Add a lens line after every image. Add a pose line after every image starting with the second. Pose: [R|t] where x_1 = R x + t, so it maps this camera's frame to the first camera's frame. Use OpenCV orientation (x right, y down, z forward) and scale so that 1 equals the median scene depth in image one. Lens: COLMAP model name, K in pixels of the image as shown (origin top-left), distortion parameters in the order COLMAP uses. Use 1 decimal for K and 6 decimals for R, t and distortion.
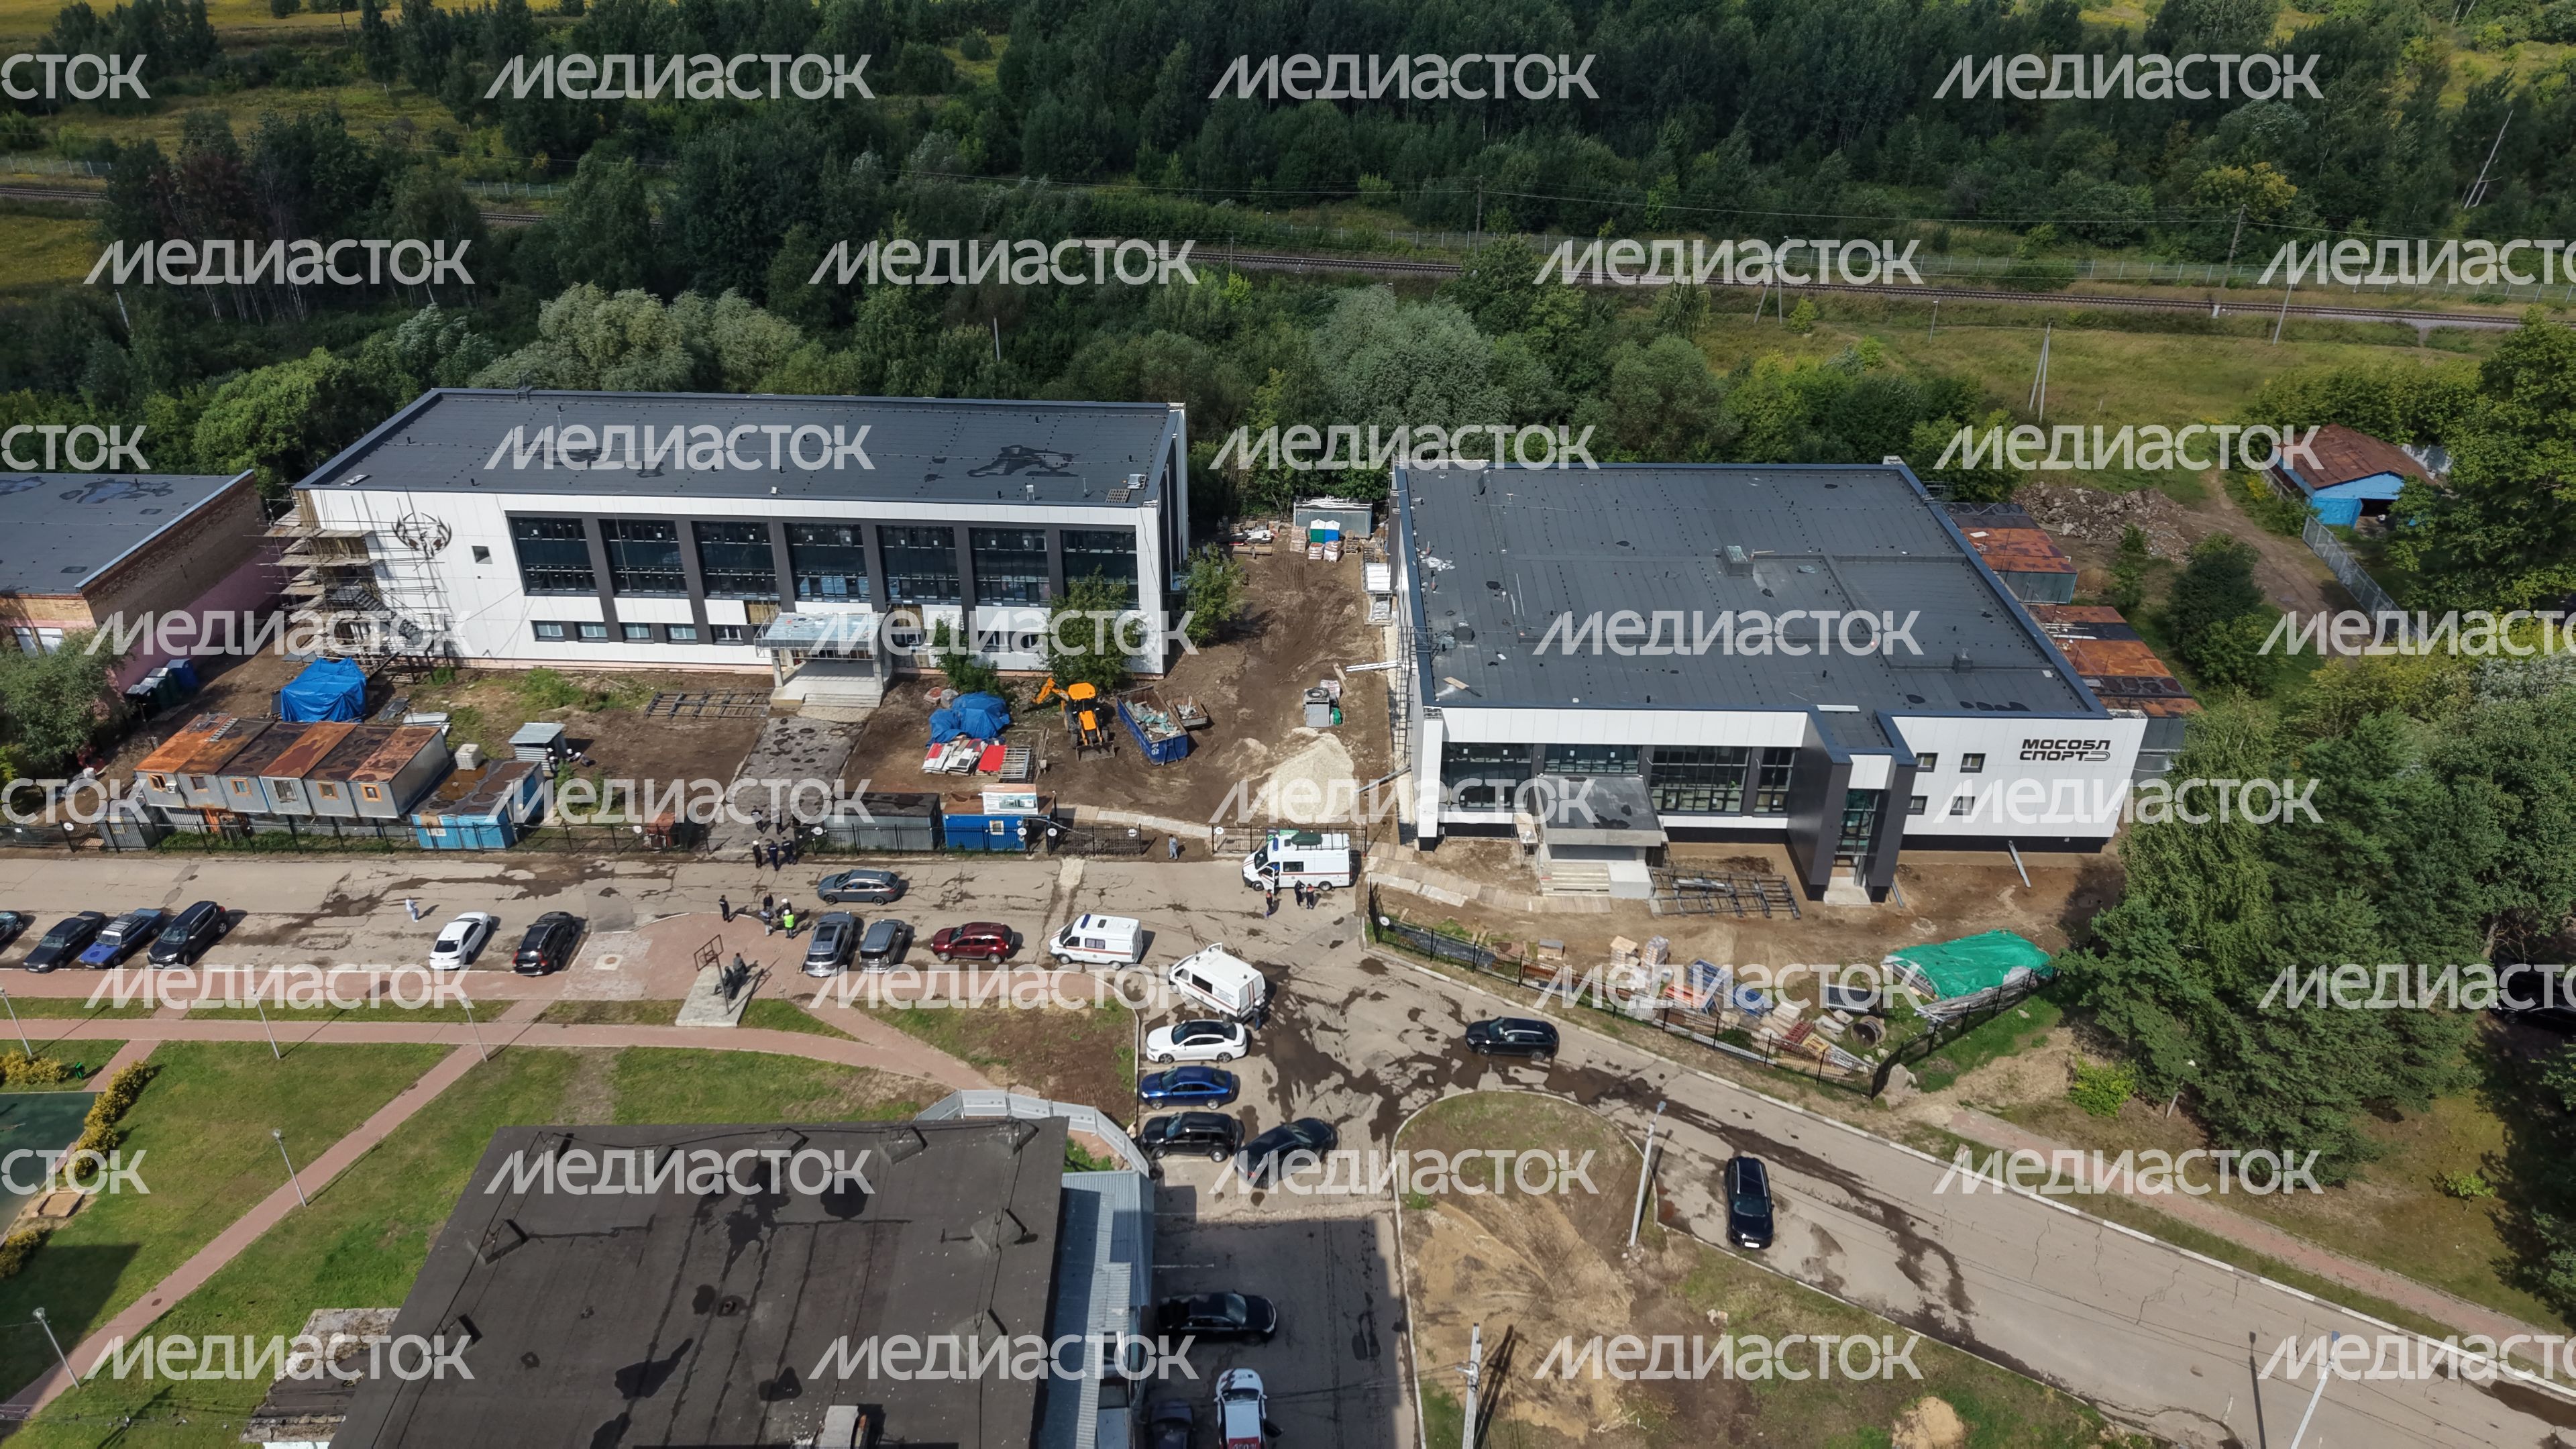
lens RADIAL K [[1703.8, 0, 1288.0], [0, 1703.8, 724.5], [0, 0, 1]] dist [0.000850, 0.000467]
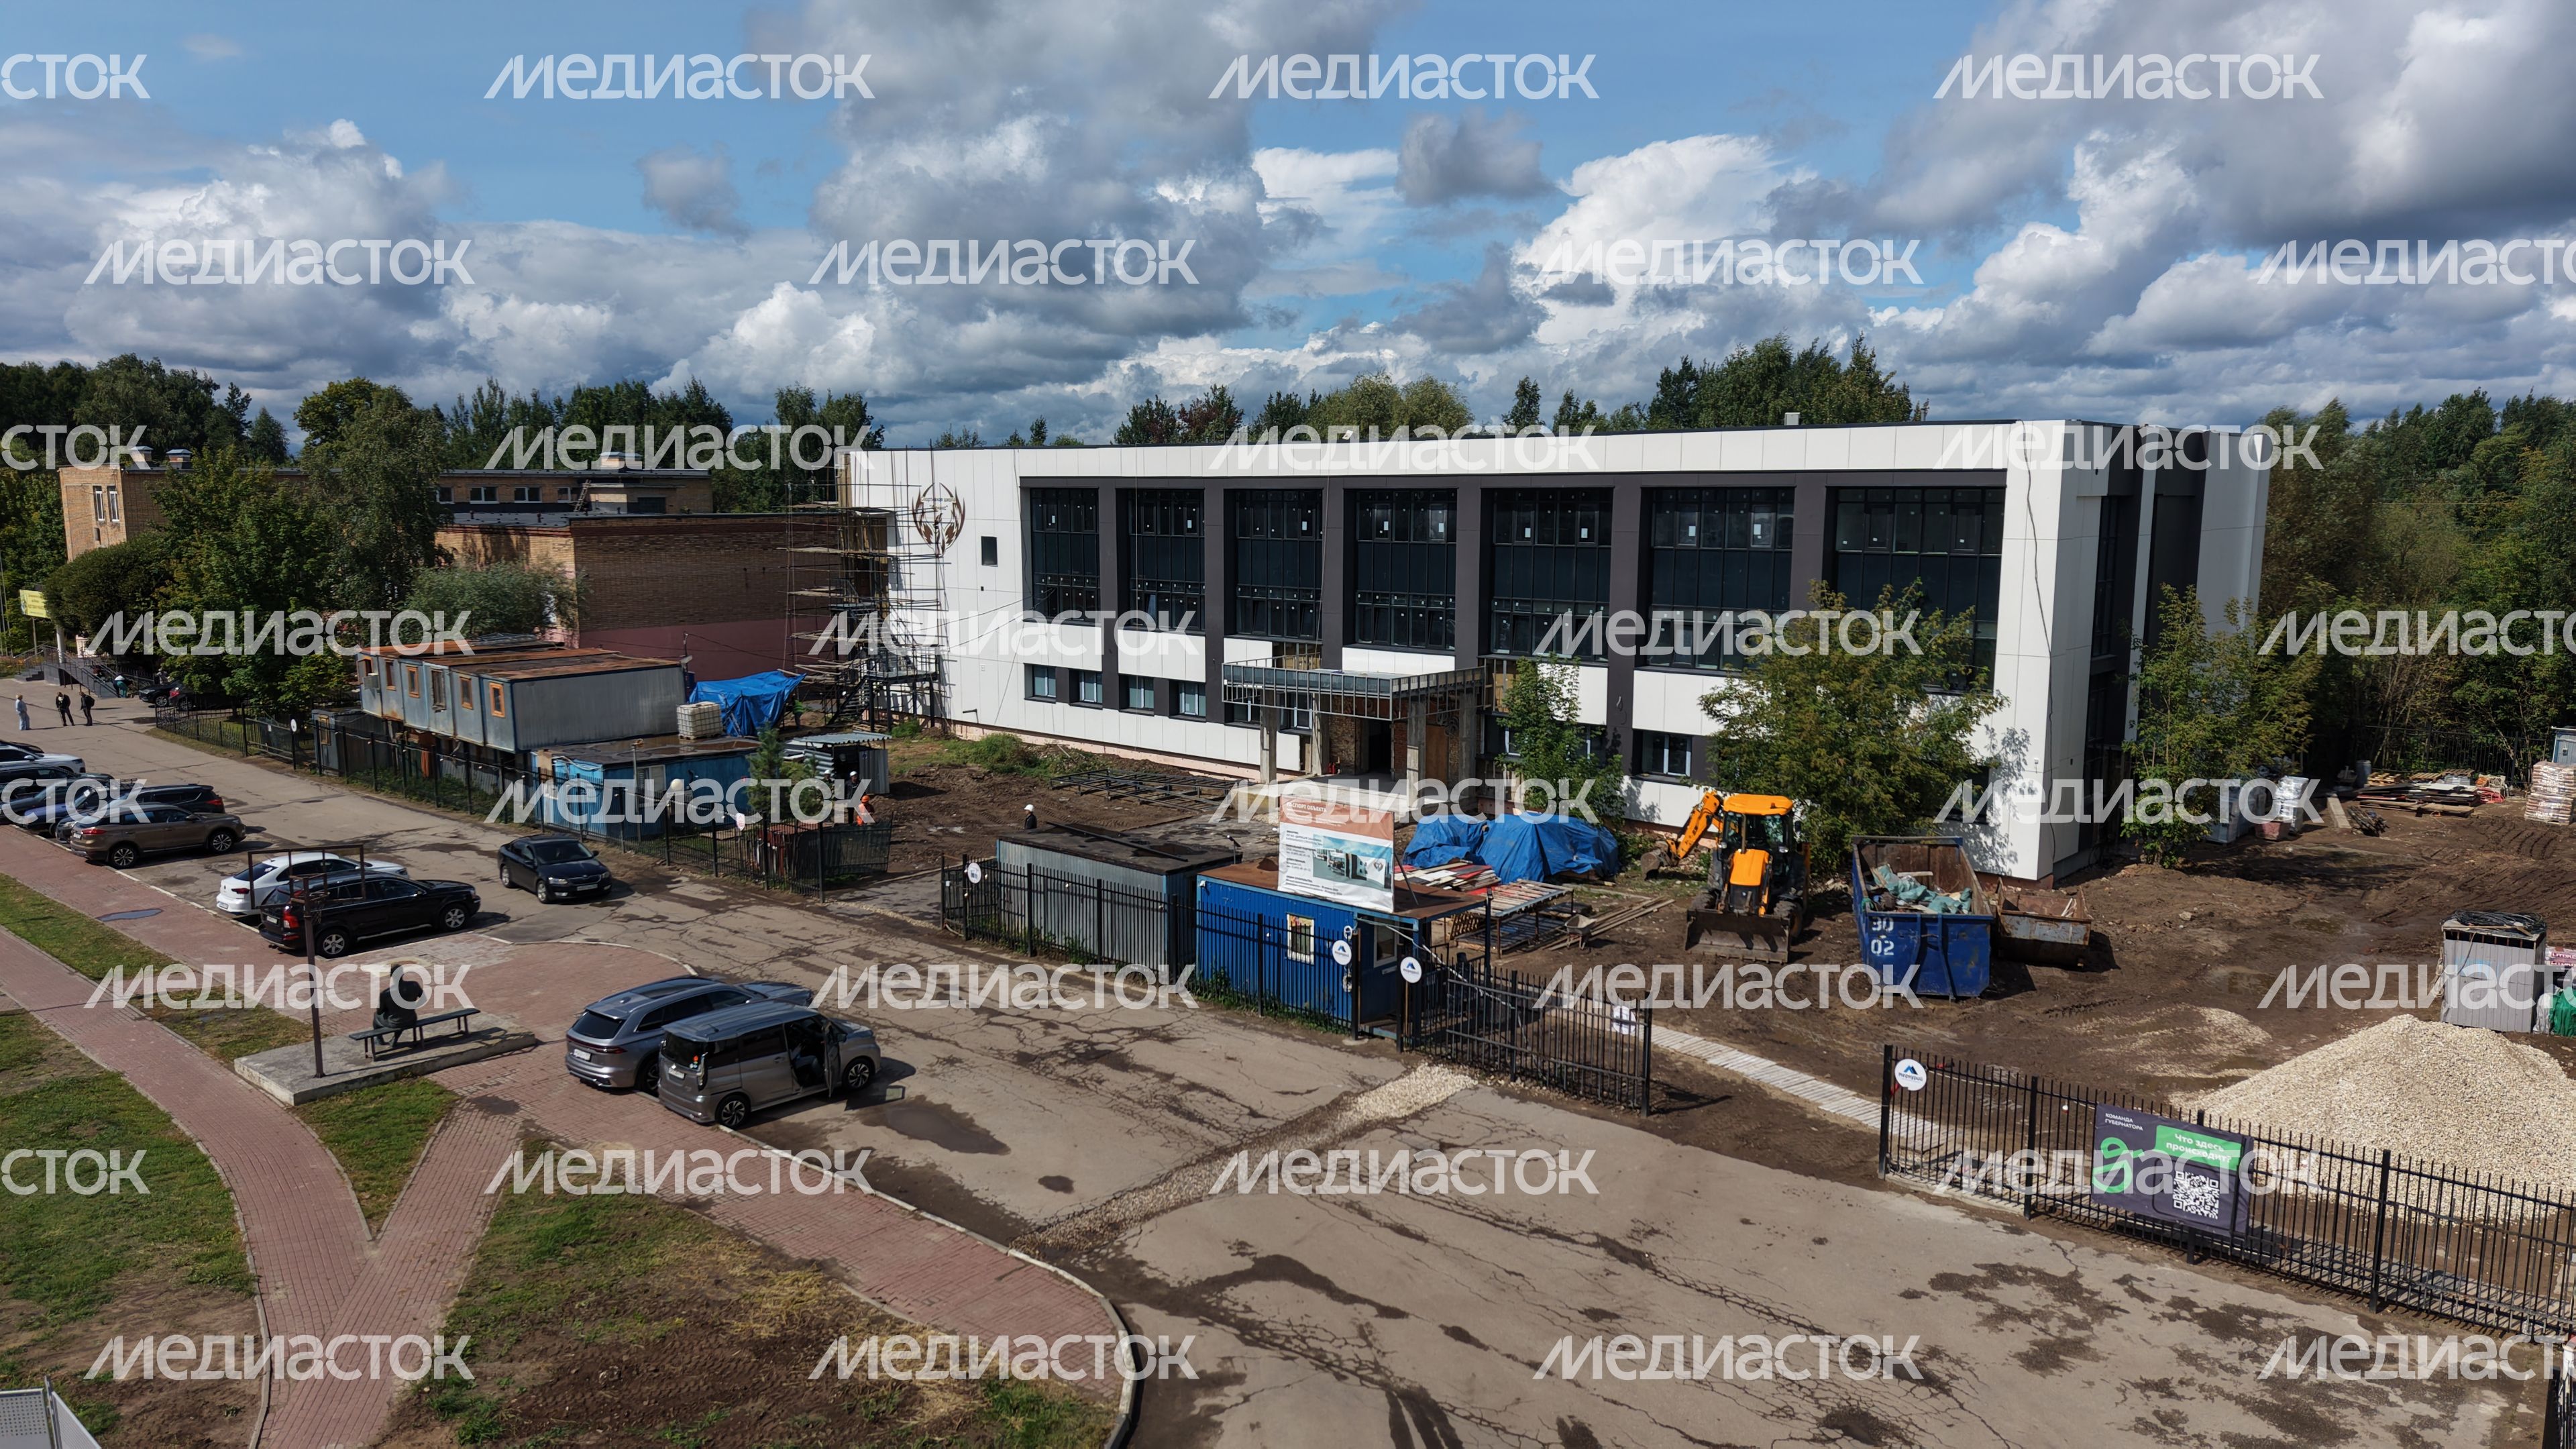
lens RADIAL K [[1703.8, 0, 1288.0], [0, 1703.8, 724.5], [0, 0, 1]] dist [0.000850, 0.000467]
pose [[0.762747, 0.081798, -0.641503, 0.045664], [-0.313612, 0.914307, -0.256301, 0.095962], [0.565566, 0.396676, 0.723038, 0.618054]]
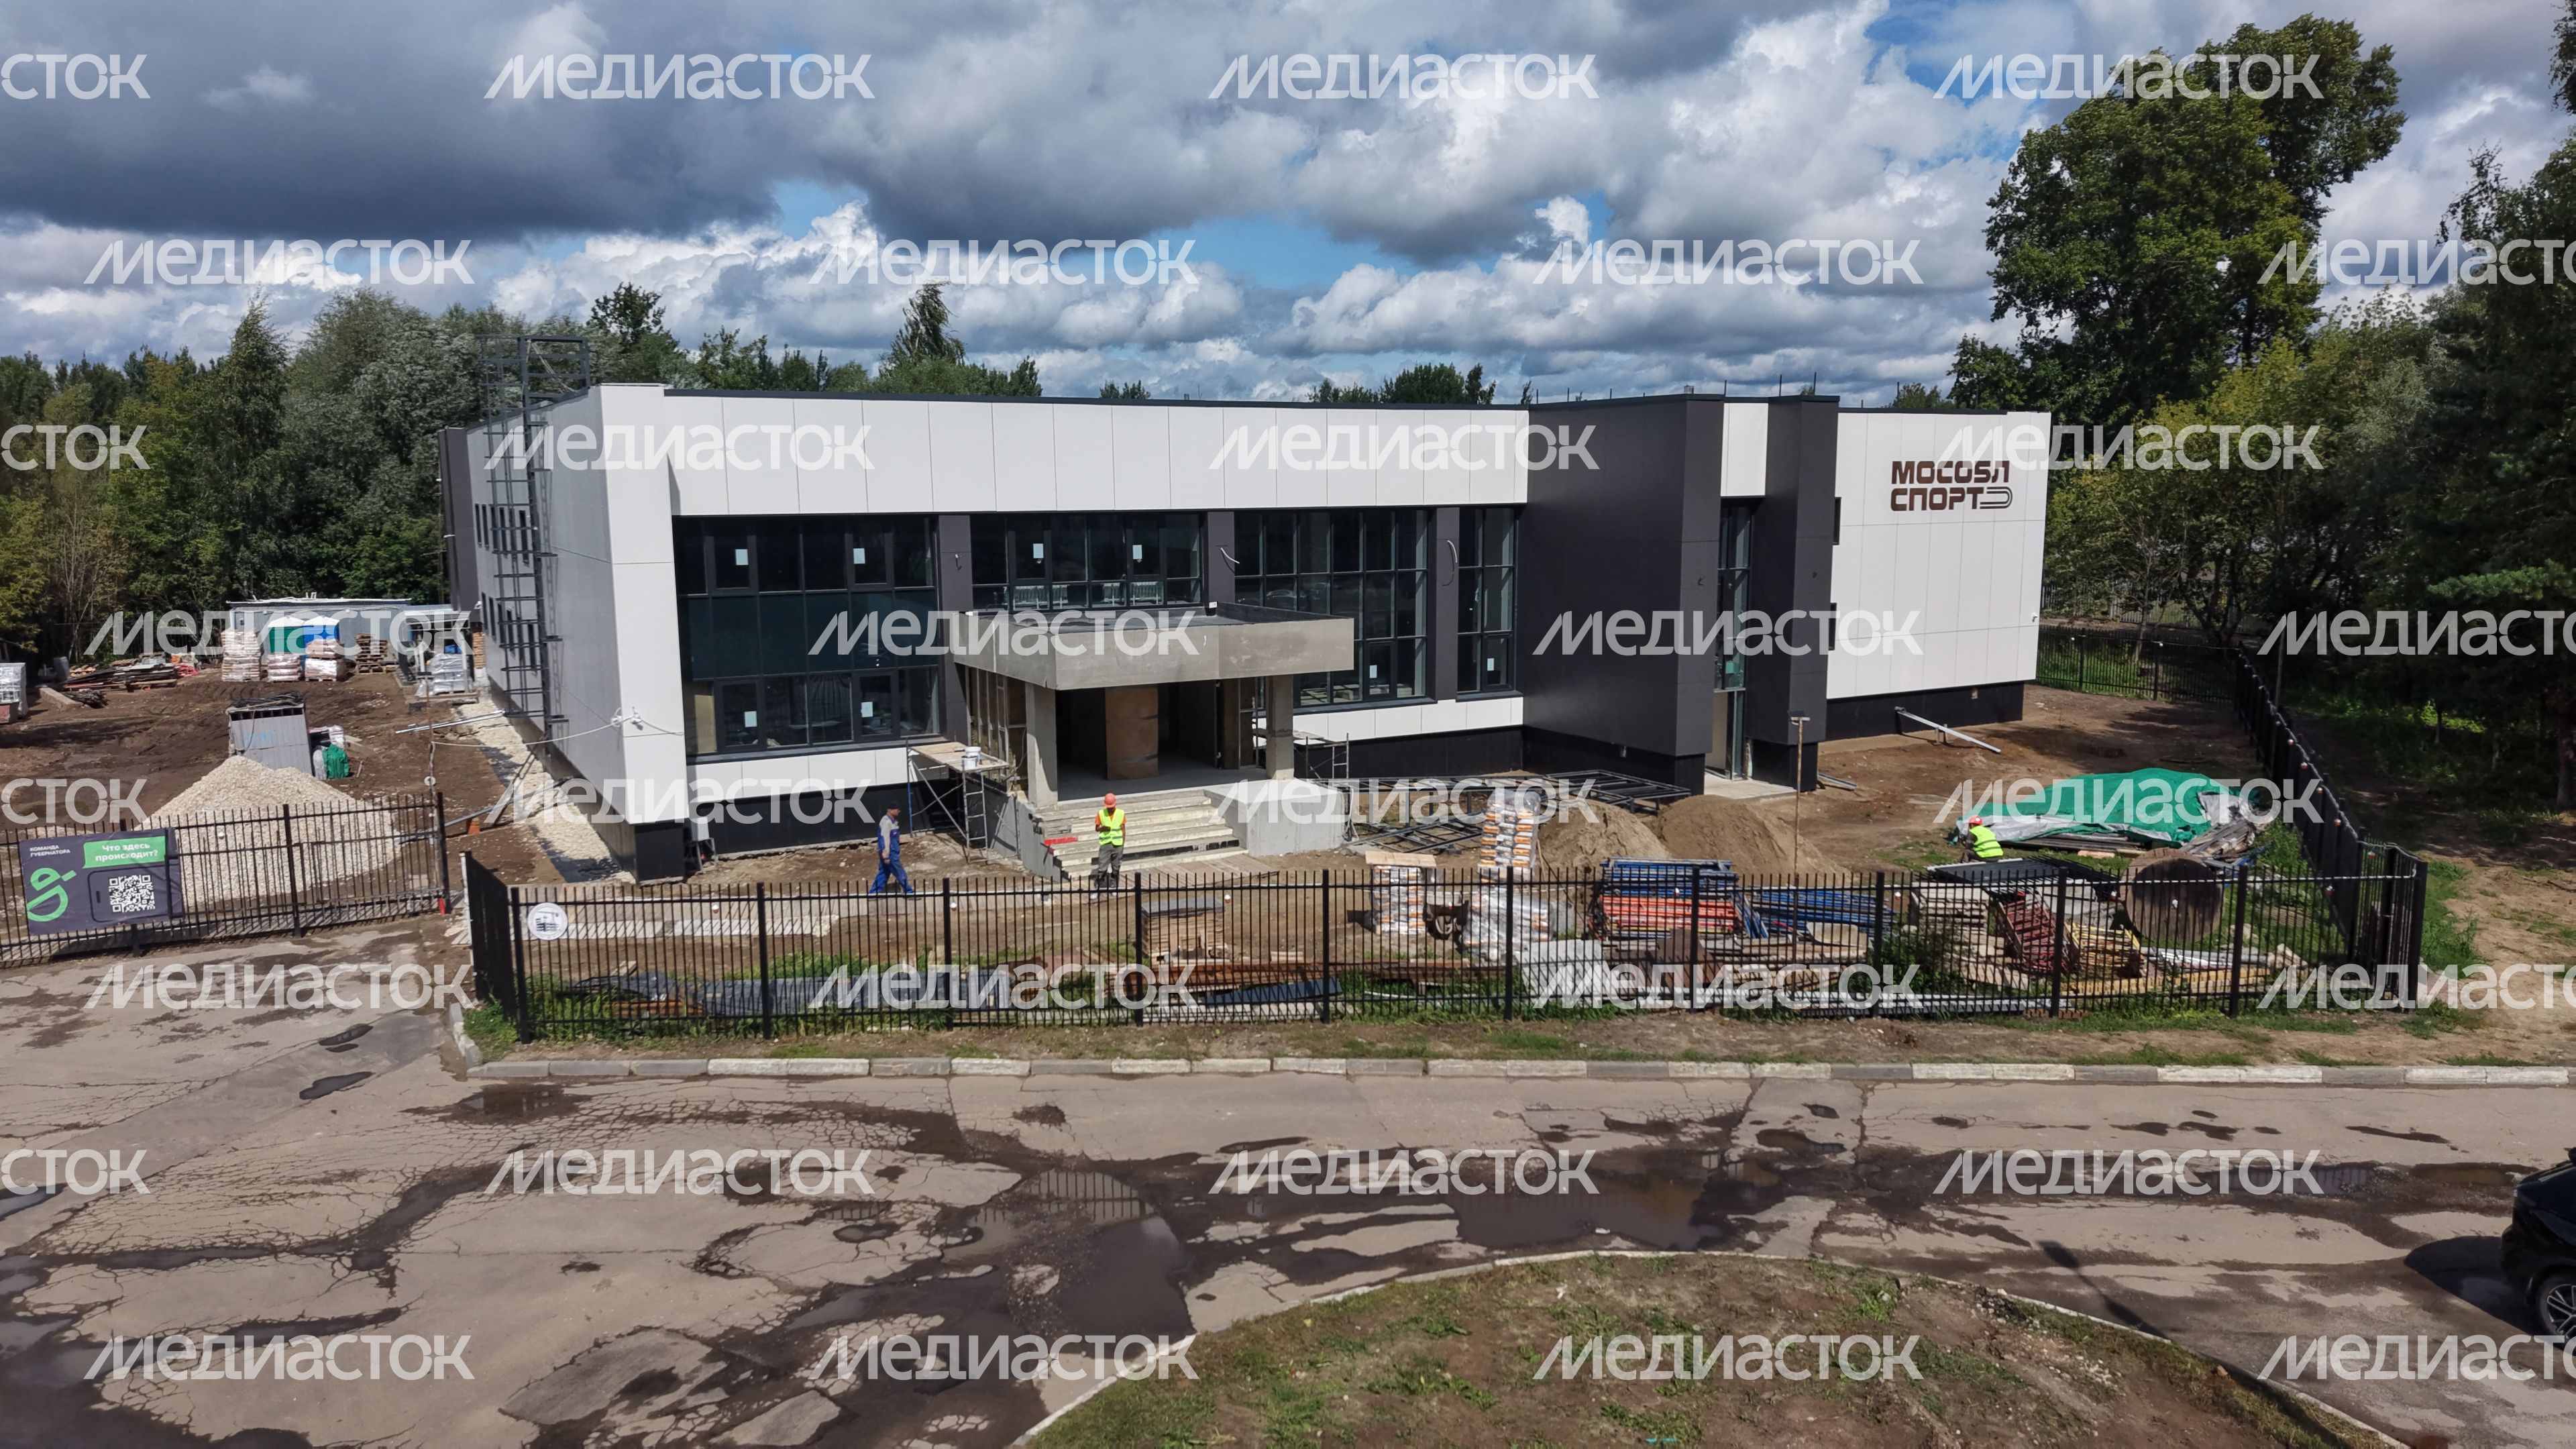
lens RADIAL K [[1723.0, 0, 1288.0], [0, 1723.0, 724.5], [0, 0, 1]] dist [-0.000322, -0.000448]
pose [[0.860997, -0.078127, 0.502574, 0.020695], [0.255621, 0.920736, -0.294792, 0.150317], [-0.439707, 0.382283, 0.812722, 0.581630]]
